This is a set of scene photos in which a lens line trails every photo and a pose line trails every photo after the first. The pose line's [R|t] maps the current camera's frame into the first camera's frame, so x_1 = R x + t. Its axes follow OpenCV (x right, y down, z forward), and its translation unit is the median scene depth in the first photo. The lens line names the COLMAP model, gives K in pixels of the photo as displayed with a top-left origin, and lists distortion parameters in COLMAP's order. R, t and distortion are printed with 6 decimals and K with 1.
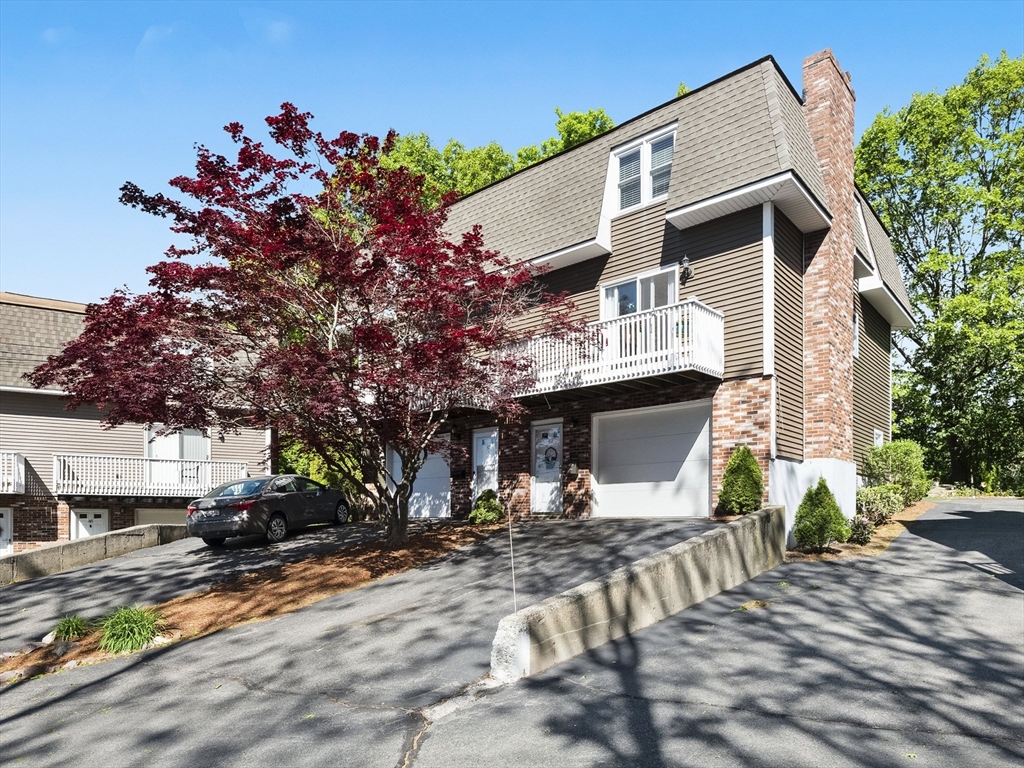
lens RADIAL K [[521.2, 0, 524.6], [0, 521.2, 433.4], [0, 0, 1]] dist [0.001720, 0.000132]
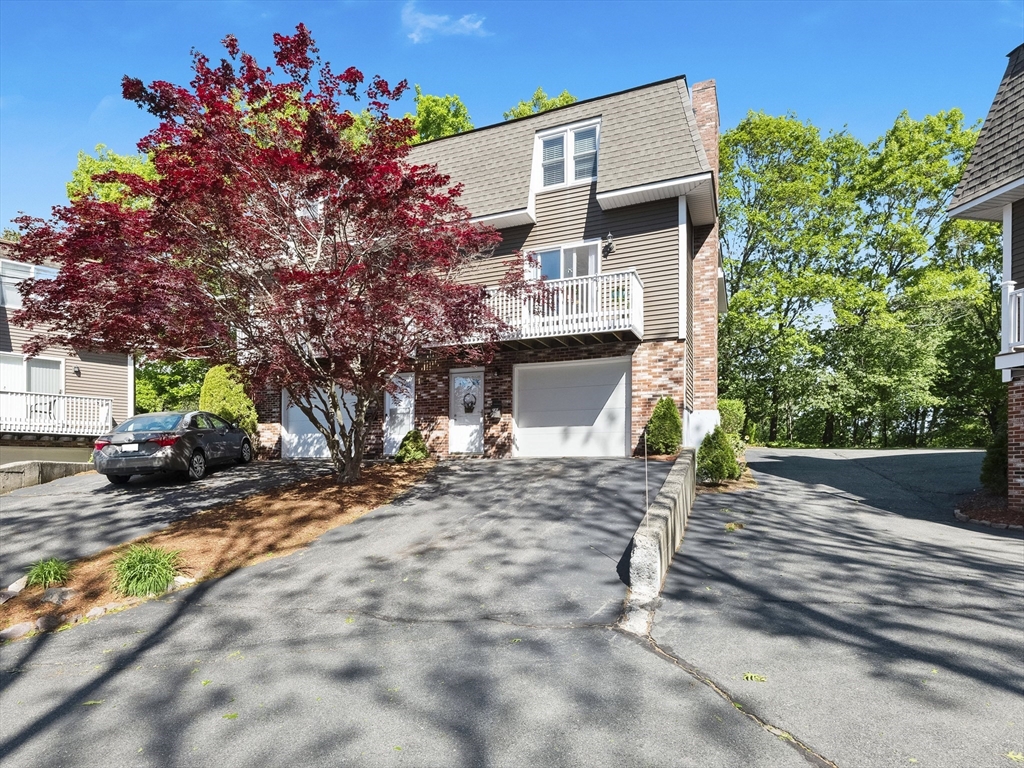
lens RADIAL K [[469.2, 0, 511.9], [0, 469.2, 385.7], [0, 0, 1]] dist [-0.005072, 0.004248]
pose [[0.973459, 0.042843, 0.224817, -0.118396], [-0.043547, 0.999050, -0.001829, 0.011571], [-0.224682, -0.008009, 0.974399, 0.024934]]
